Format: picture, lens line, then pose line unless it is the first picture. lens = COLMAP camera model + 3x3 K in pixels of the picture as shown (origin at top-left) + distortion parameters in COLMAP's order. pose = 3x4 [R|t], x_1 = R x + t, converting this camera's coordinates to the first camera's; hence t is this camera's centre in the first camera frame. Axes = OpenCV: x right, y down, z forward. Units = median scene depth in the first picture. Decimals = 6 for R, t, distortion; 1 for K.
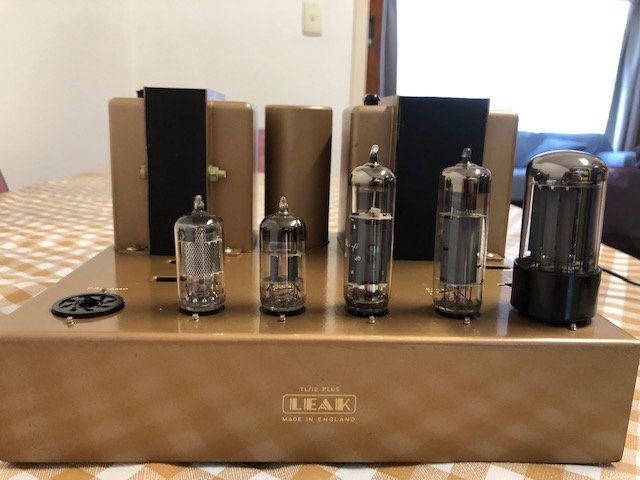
lens RADIAL K [[526.3, 0, 320.9], [0, 526.3, 238.0], [0, 0, 1]] dist [0.011270, -0.011413]
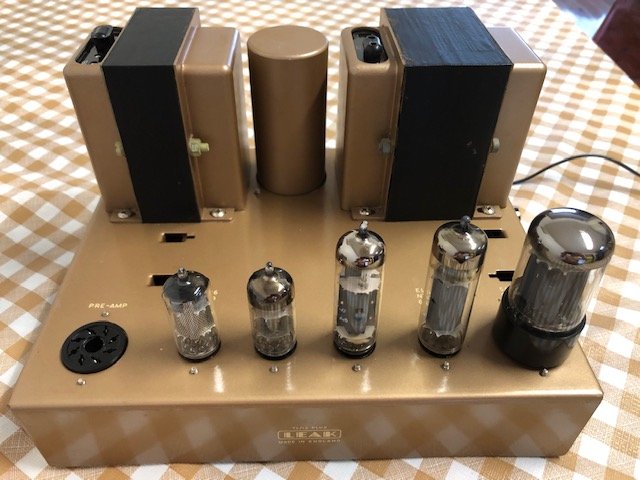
lens RADIAL K [[526.3, 0, 320.7], [0, 526.3, 241.1], [0, 0, 1]] dist [0.011270, -0.011413]
pose [[0.999714, -0.001717, -0.023845, 0.047328], [0.013055, 0.874771, 0.484361, -0.586448], [0.020028, -0.484533, 0.874543, 0.179218]]
